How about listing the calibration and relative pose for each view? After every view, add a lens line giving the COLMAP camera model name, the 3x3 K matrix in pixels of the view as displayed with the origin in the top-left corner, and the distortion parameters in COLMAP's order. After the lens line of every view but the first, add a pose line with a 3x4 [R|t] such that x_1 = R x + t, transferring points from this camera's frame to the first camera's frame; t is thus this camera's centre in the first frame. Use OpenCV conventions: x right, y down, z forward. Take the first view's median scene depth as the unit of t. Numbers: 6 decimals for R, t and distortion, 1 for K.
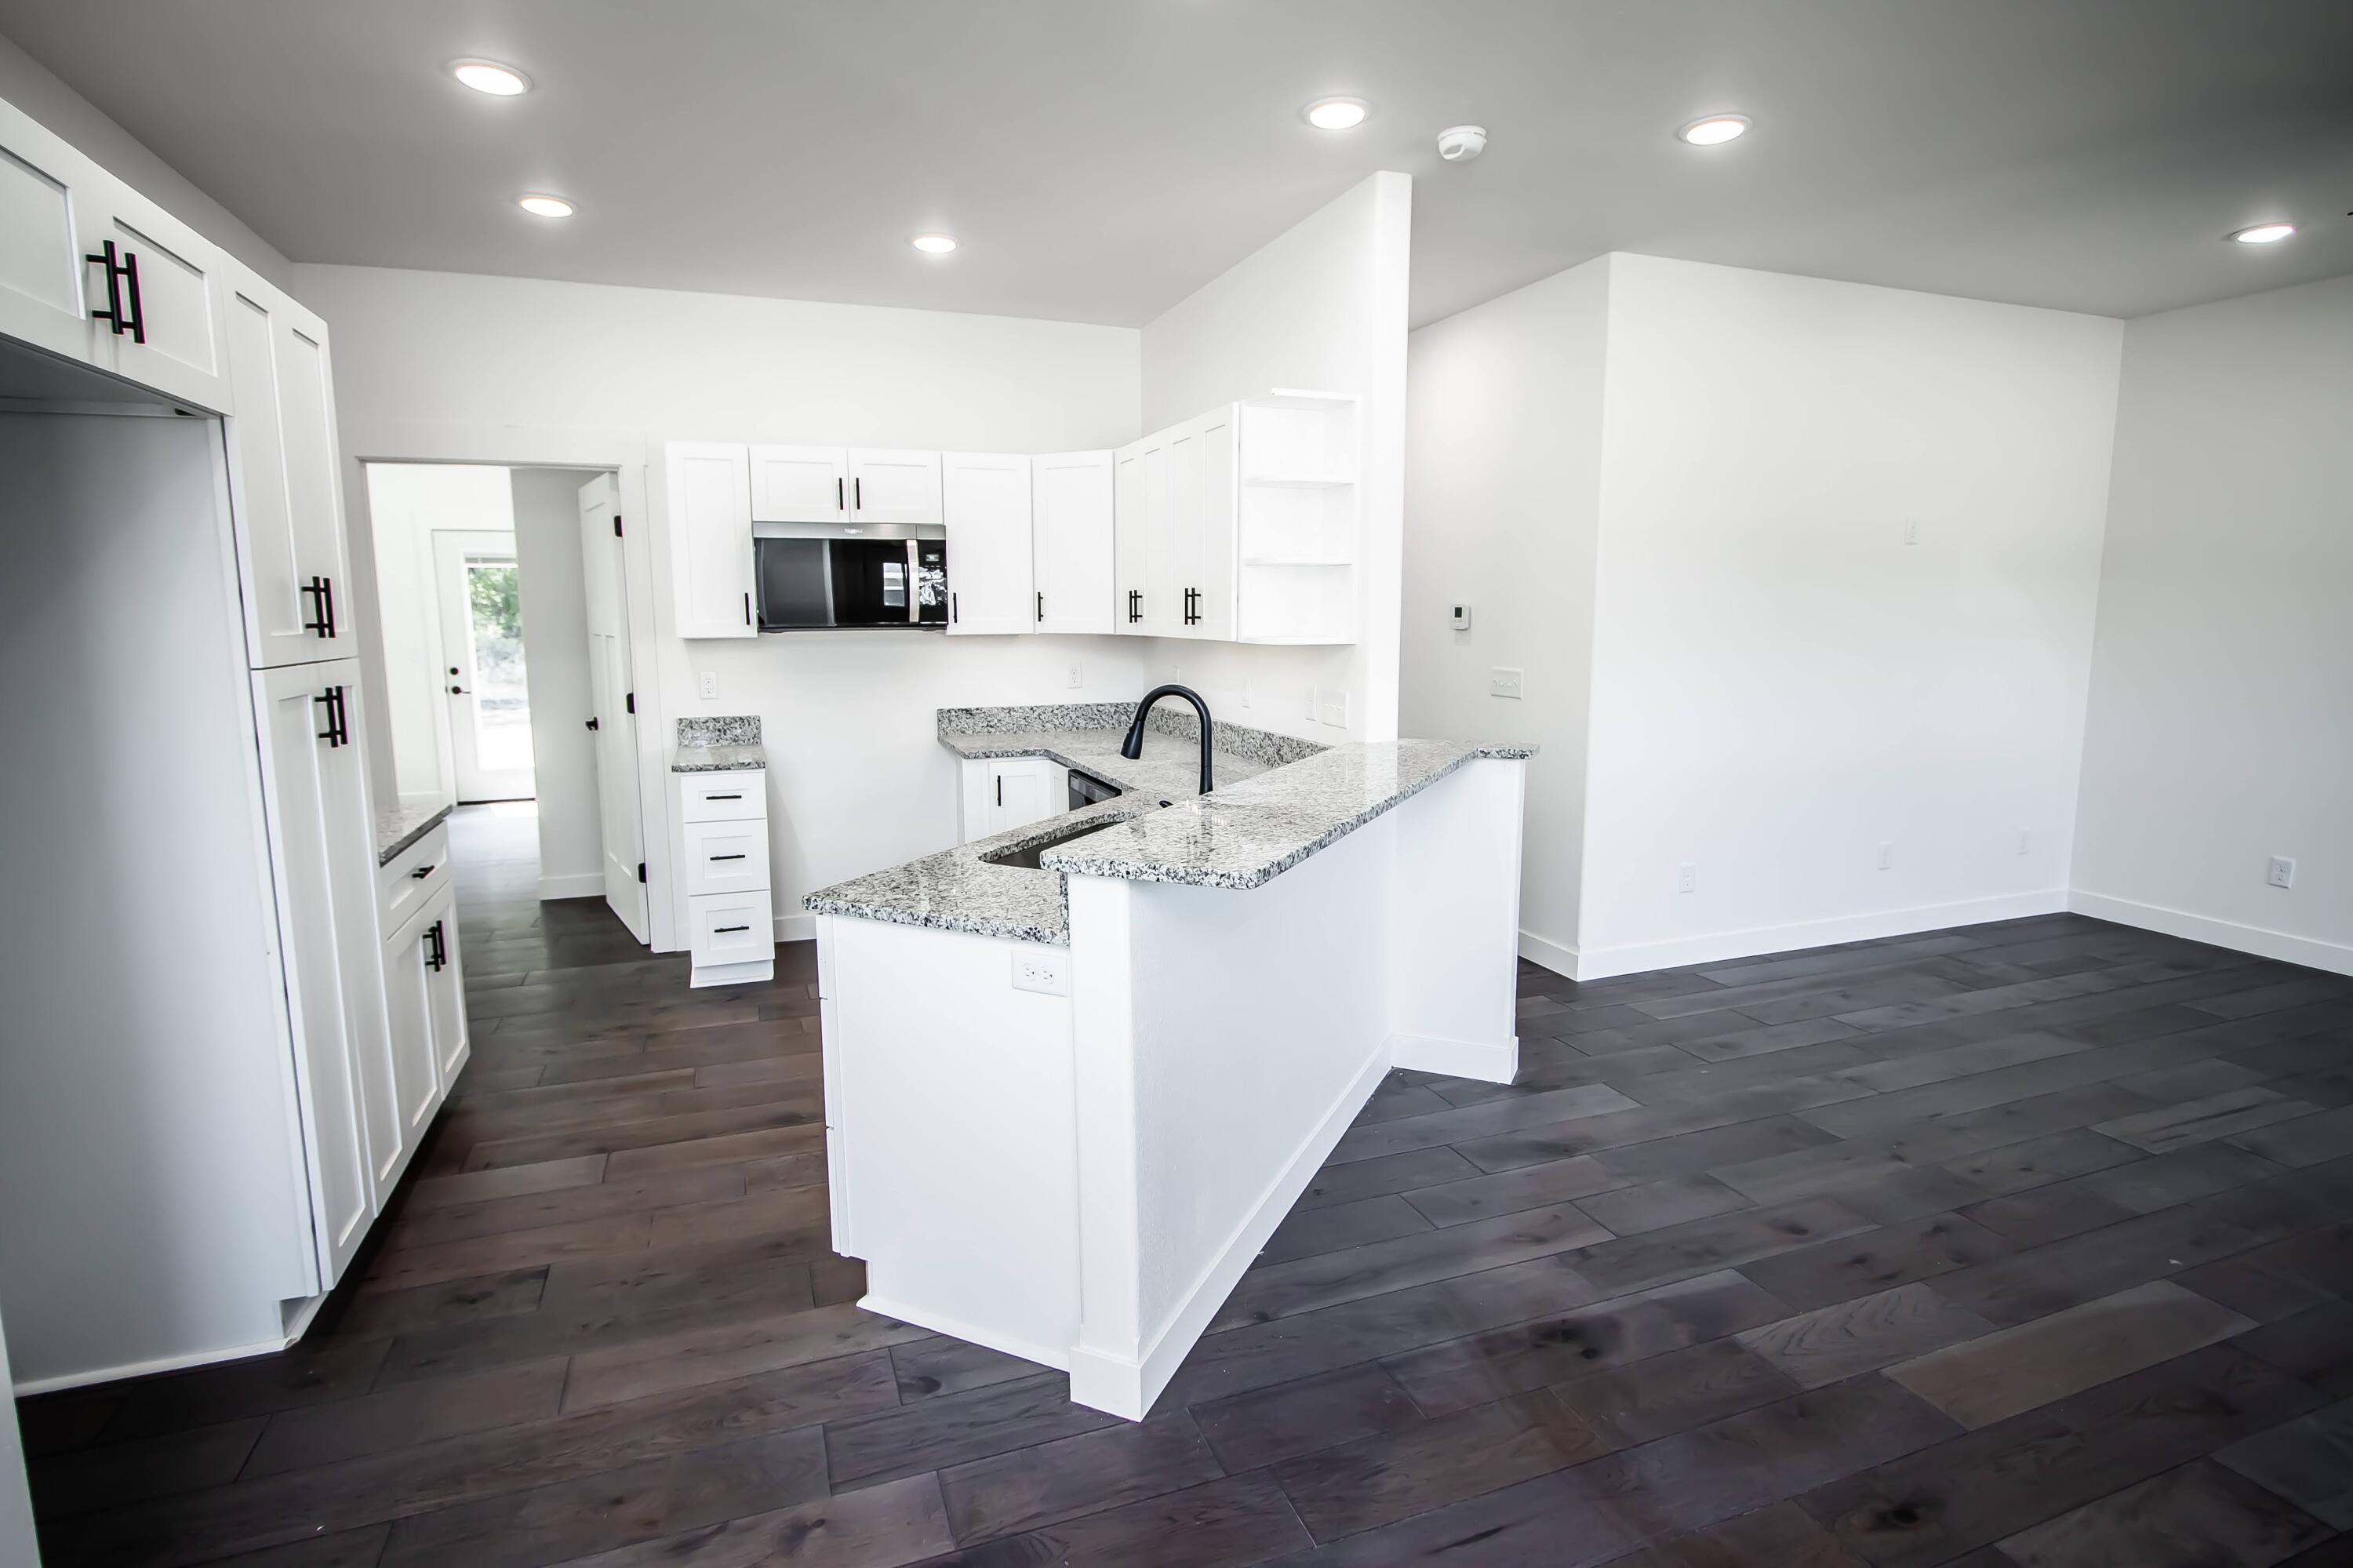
lens RADIAL K [[1170.1, 0, 1174.3], [0, 1170.1, 767.3], [0, 0, 1]] dist [-0.020293, 0.003407]
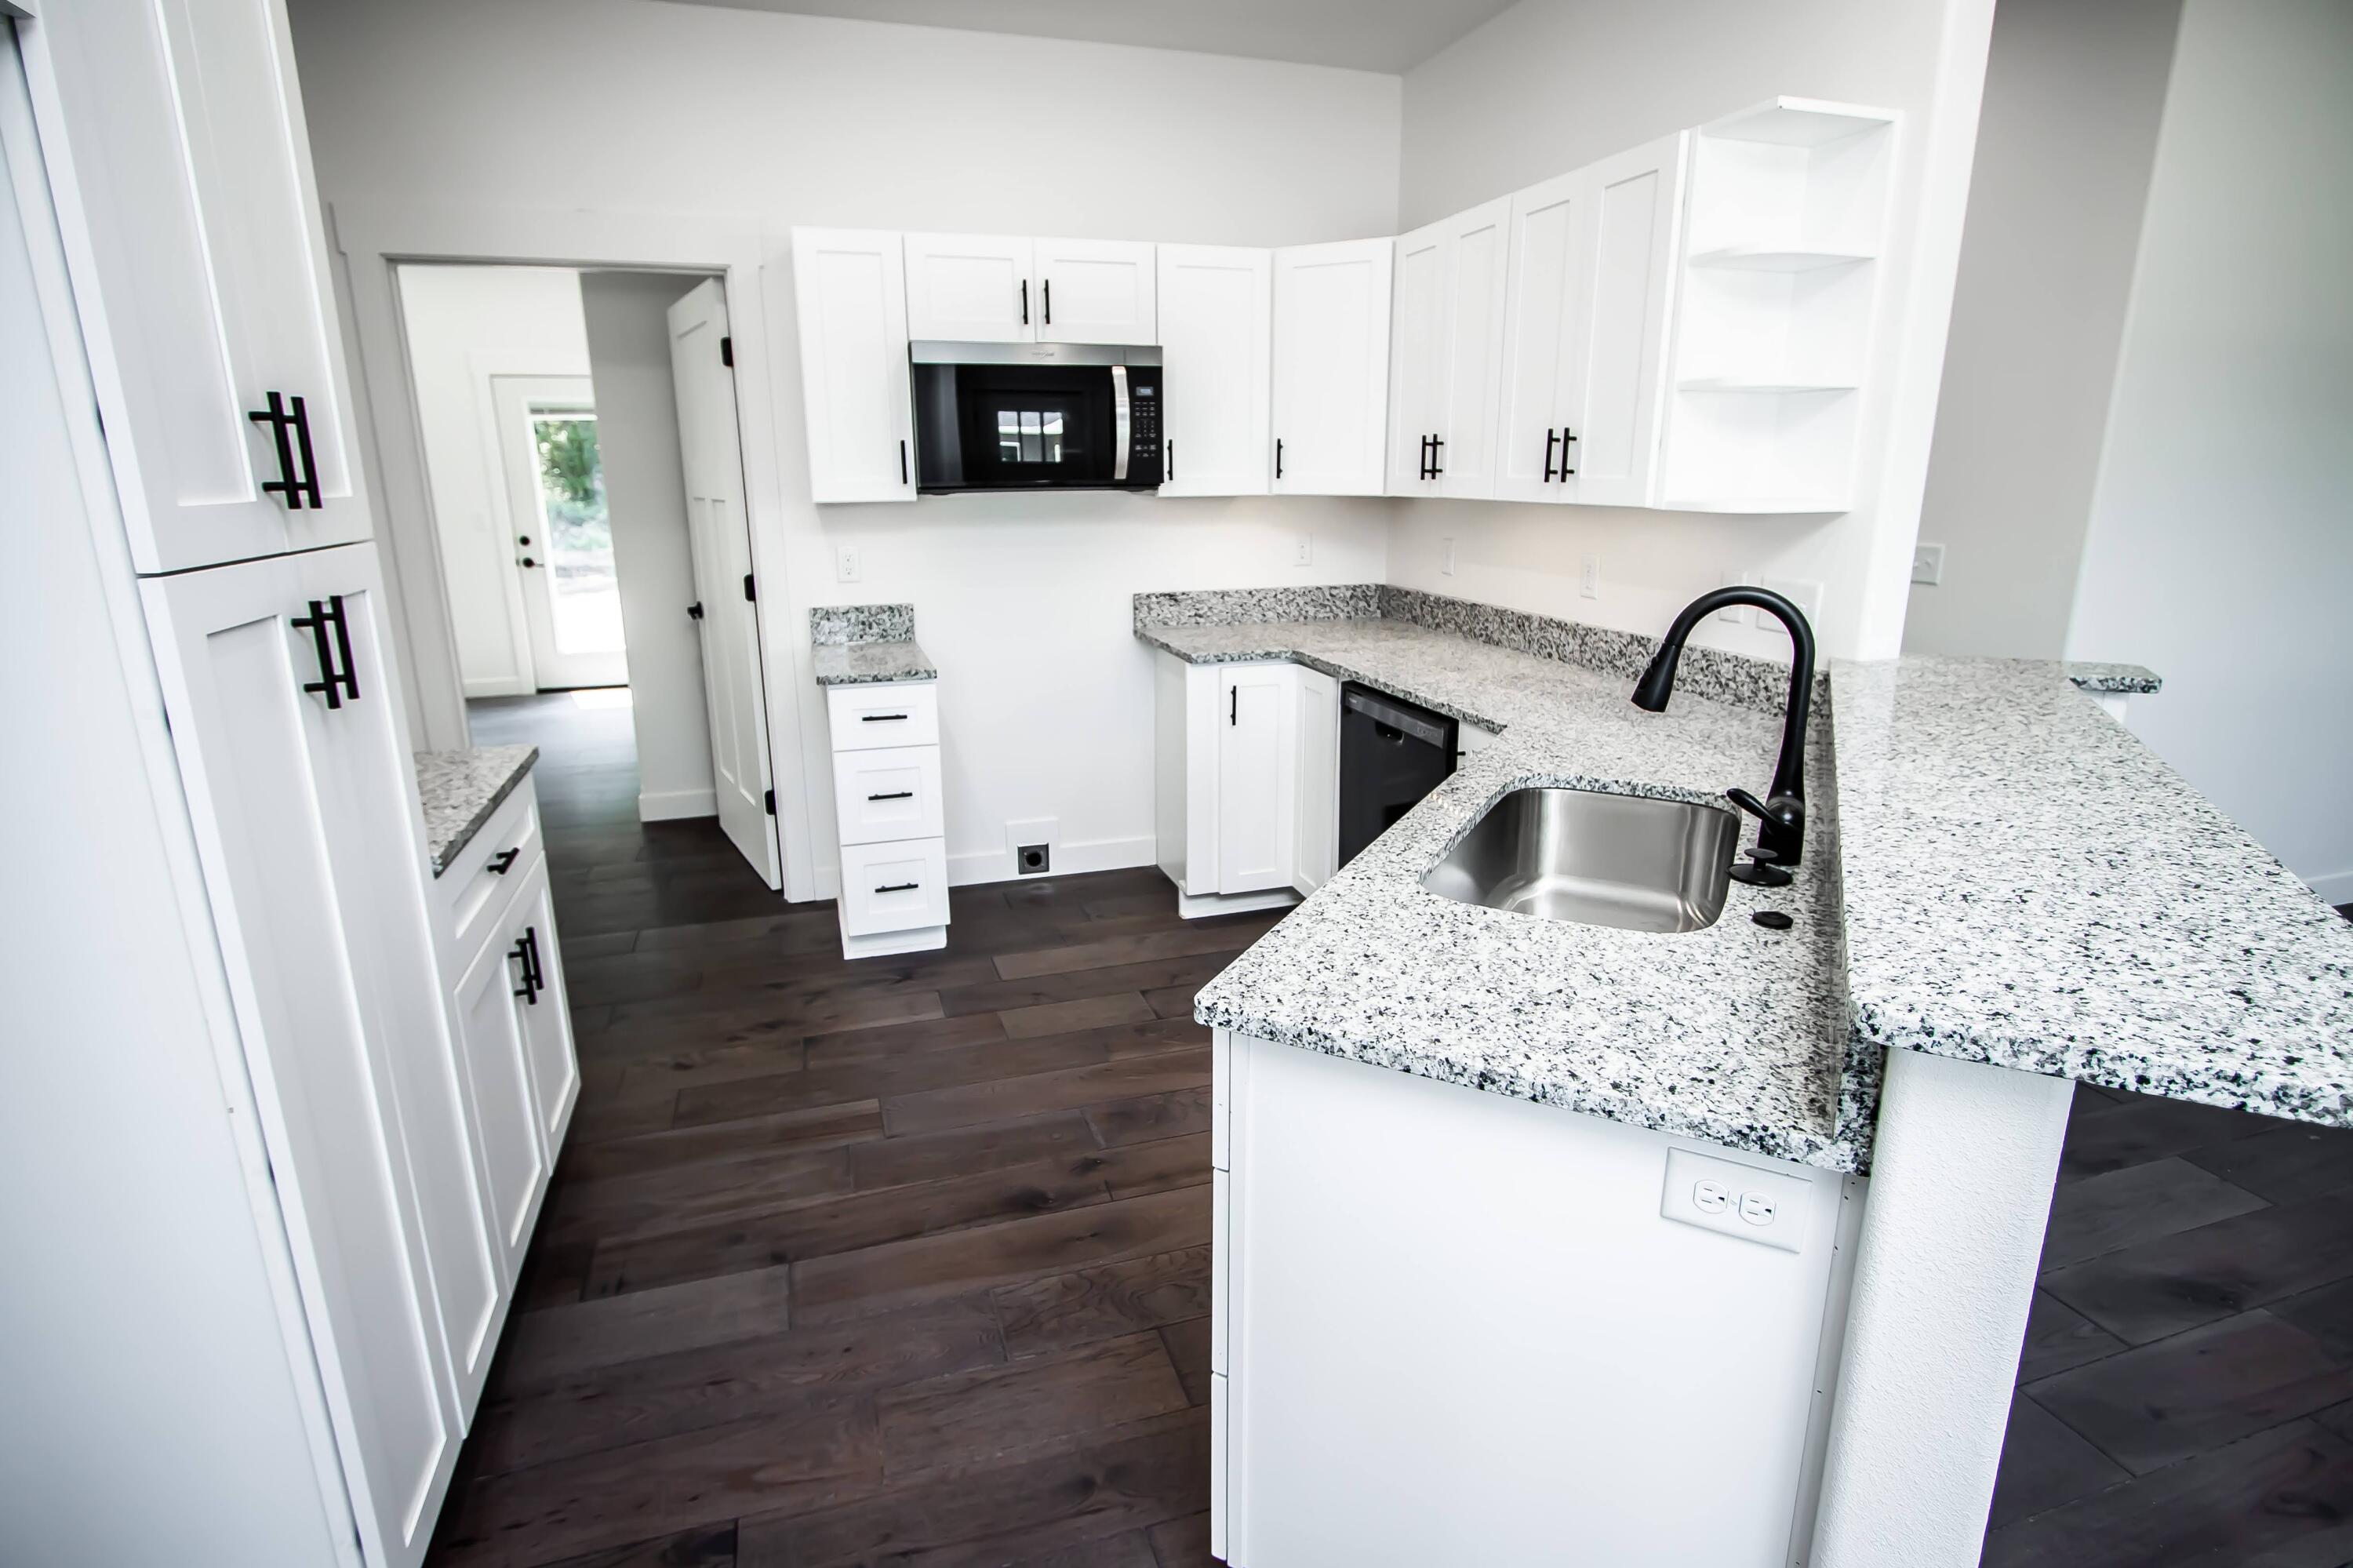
lens RADIAL K [[1170.1, 0, 1171.4], [0, 1170.1, 764.9], [0, 0, 1]] dist [-0.020293, 0.003407]
pose [[0.998595, 0.009069, -0.052207, -0.156061], [-0.003079, 0.993512, 0.113681, -0.029153], [0.052900, -0.113361, 0.992145, 0.247870]]
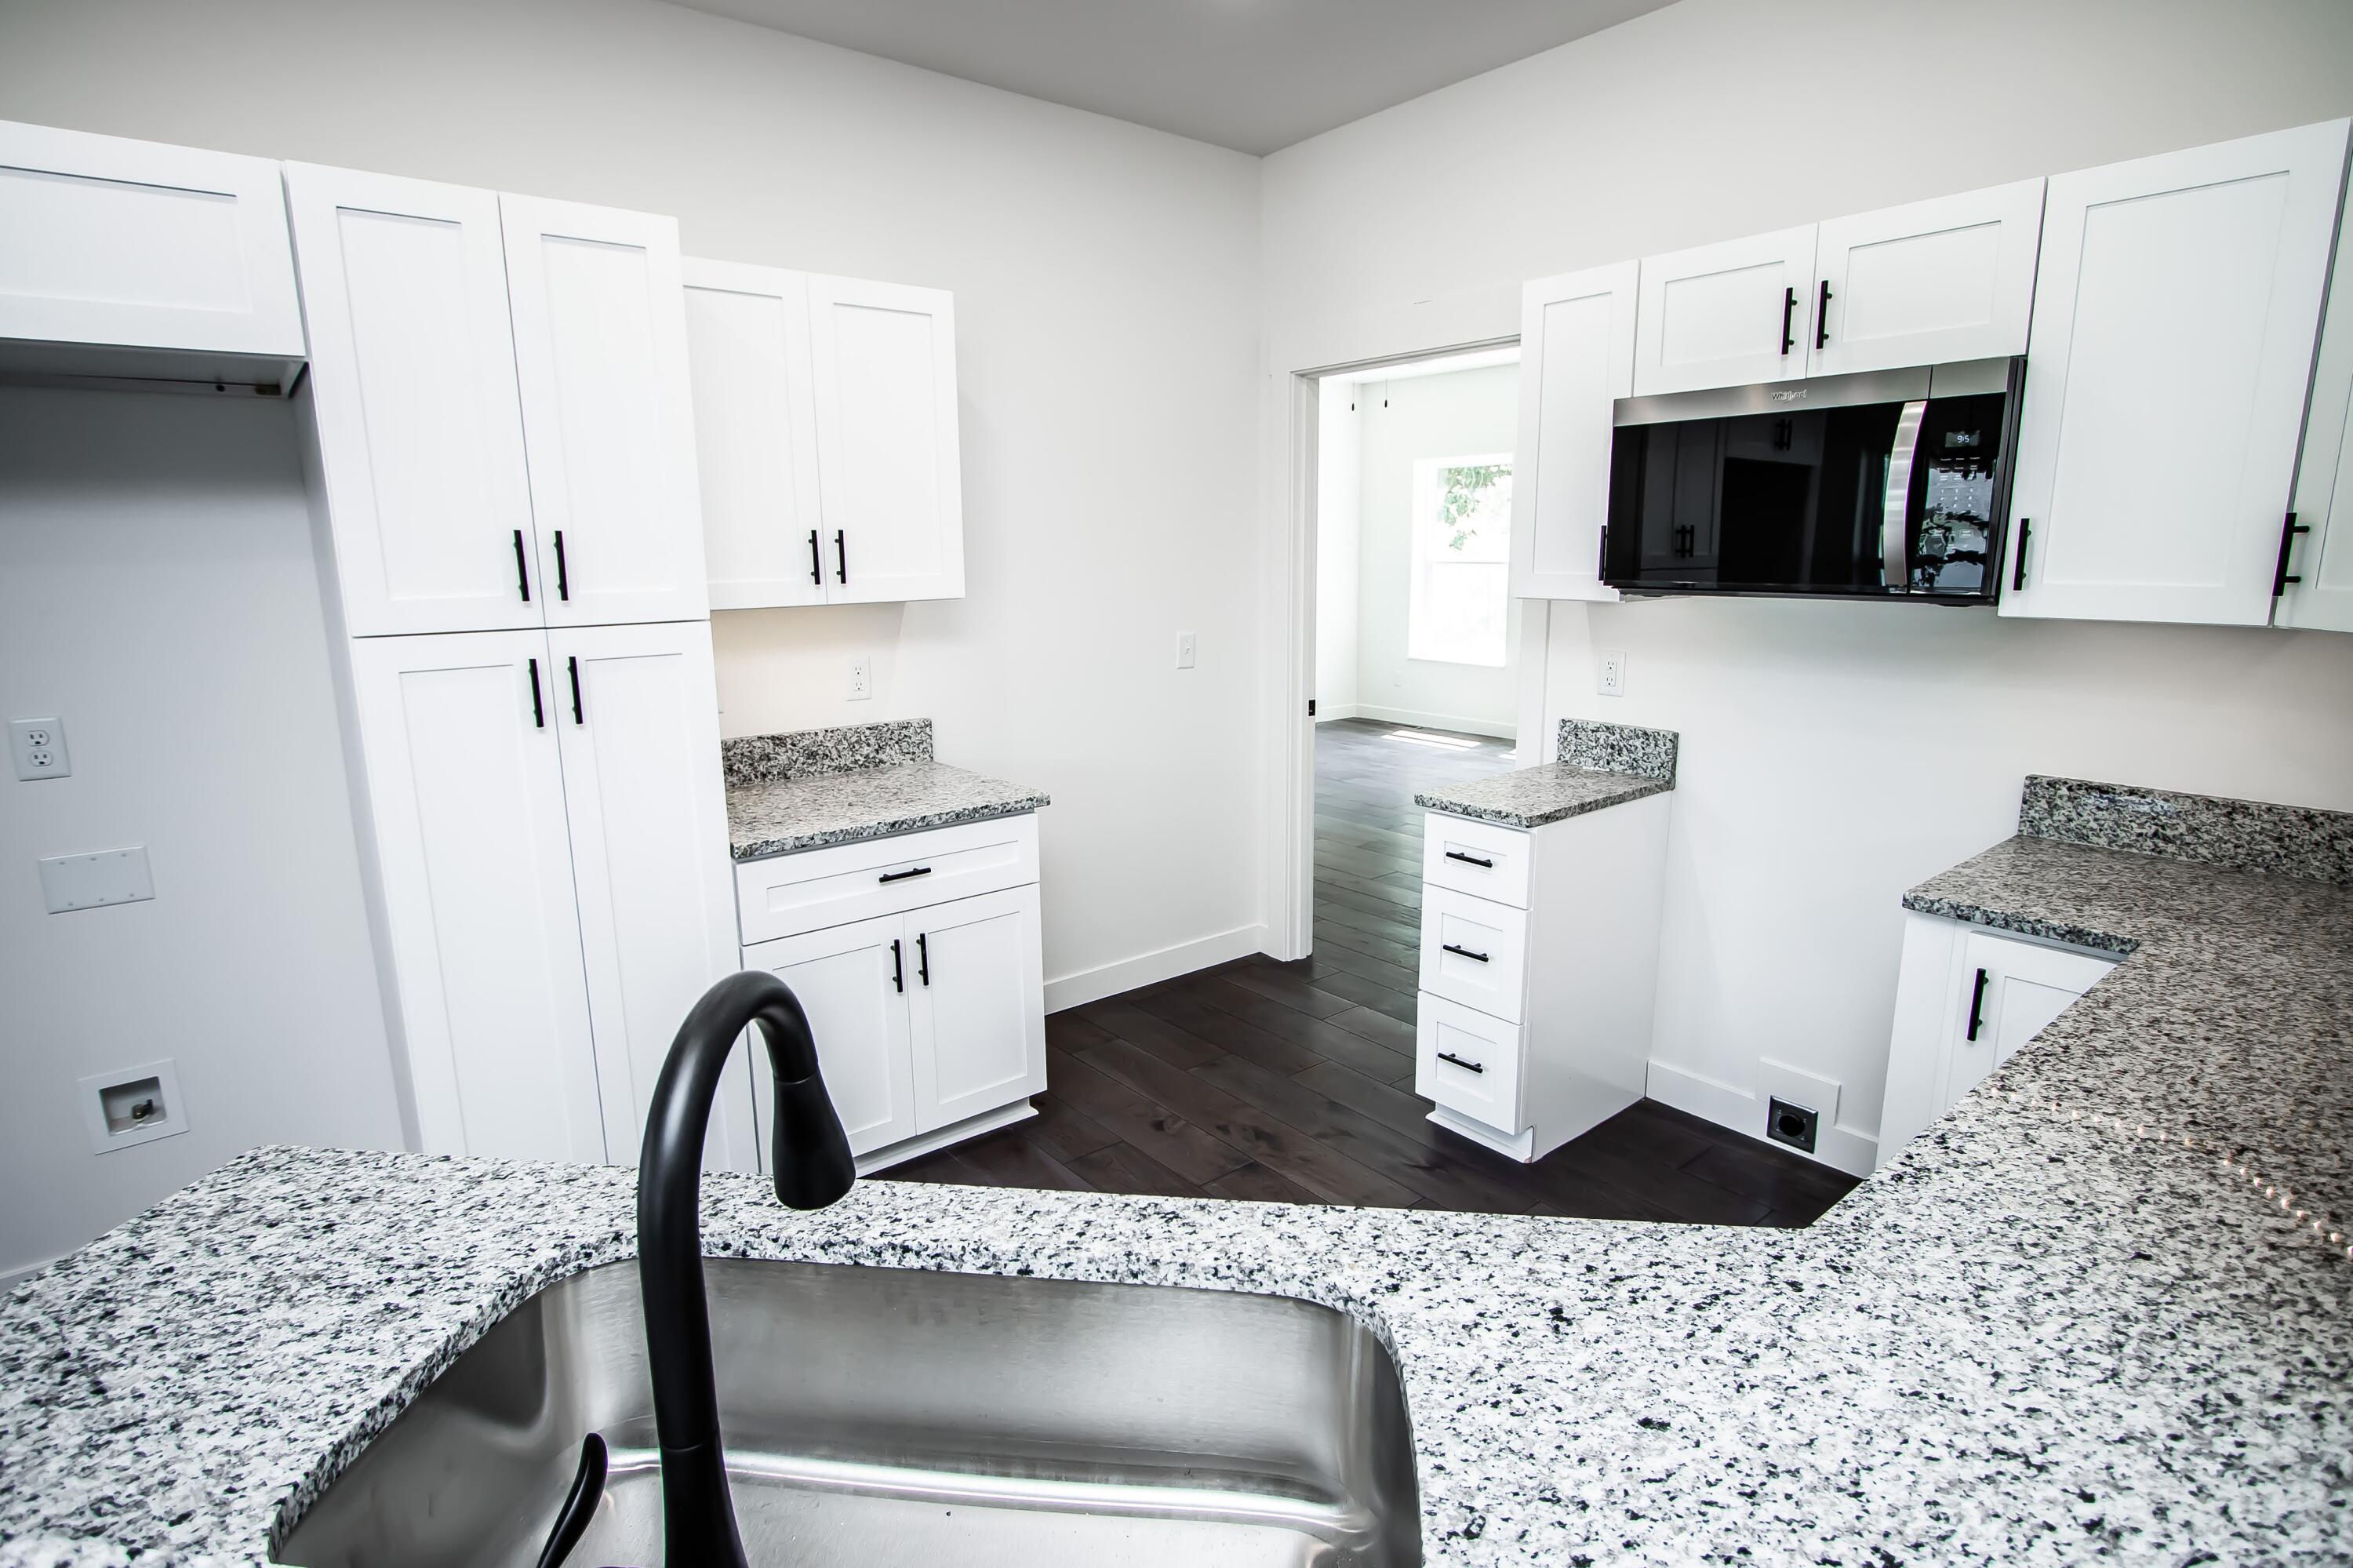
lens RADIAL K [[1170.1, 0, 1161.2], [0, 1170.1, 775.9], [0, 0, 1]] dist [-0.020293, 0.003407]
pose [[0.321947, 0.185538, -0.928399, 0.126128], [-0.120728, 0.980649, 0.154115, -0.090473], [0.939029, 0.062467, 0.338117, 0.607259]]
